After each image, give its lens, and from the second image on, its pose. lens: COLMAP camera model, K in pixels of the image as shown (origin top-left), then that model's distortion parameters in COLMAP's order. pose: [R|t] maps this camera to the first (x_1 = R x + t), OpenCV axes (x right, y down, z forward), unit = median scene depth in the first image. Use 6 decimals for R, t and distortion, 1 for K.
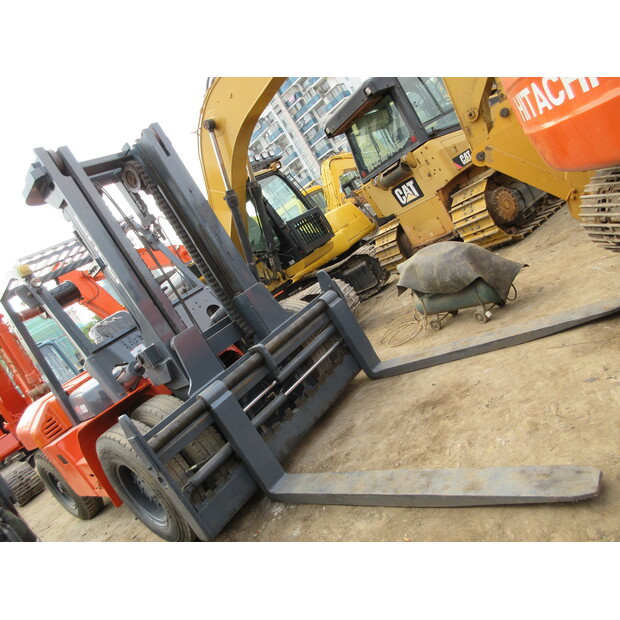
lens RADIAL K [[462.8, 0, 310.0], [0, 462.8, 310.0], [0, 0, 1]] dist [-0.023540, 0.032457]
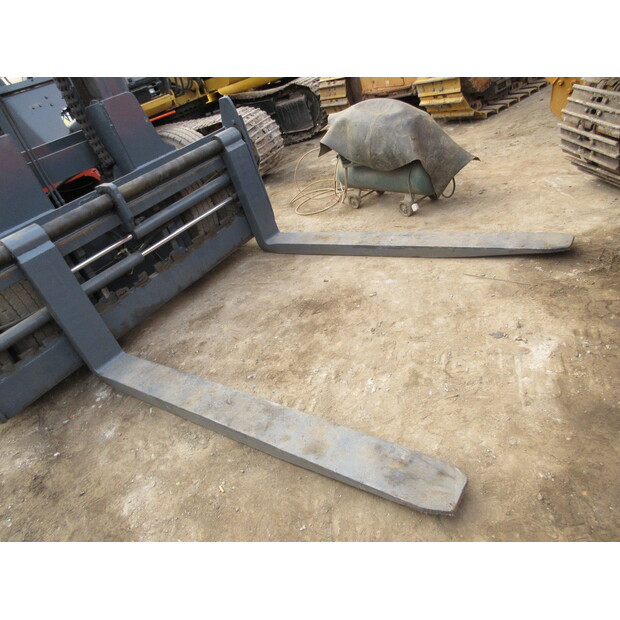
lens RADIAL K [[462.8, 0, 310.0], [0, 462.8, 310.0], [0, 0, 1]] dist [-0.023540, 0.032457]
pose [[0.965724, 0.178570, 0.188388, 0.089696], [-0.232787, 0.916895, 0.324213, -0.050029], [-0.114837, -0.356954, 0.927036, 0.207310]]
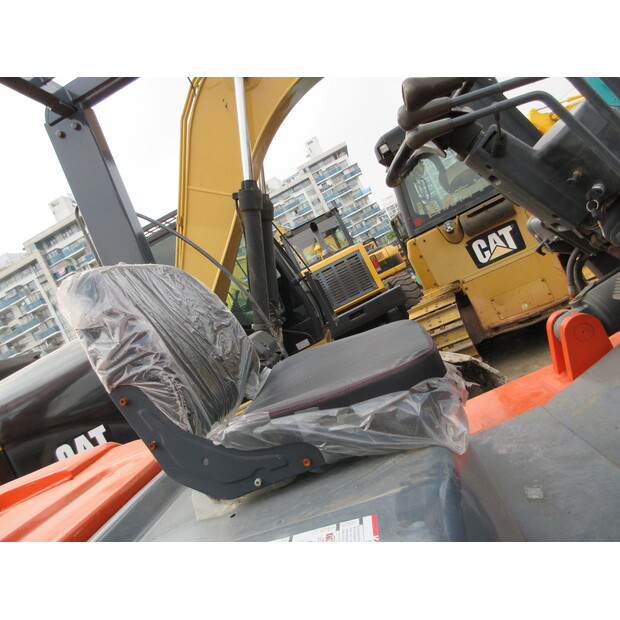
lens RADIAL K [[462.8, 0, 310.0], [0, 462.8, 310.0], [0, 0, 1]] dist [-0.023540, 0.032457]
pose [[0.873227, 0.136345, 0.467850, -0.617960], [0.063914, 0.919724, -0.387328, 0.163146], [-0.483104, 0.368128, 0.794413, 1.058952]]
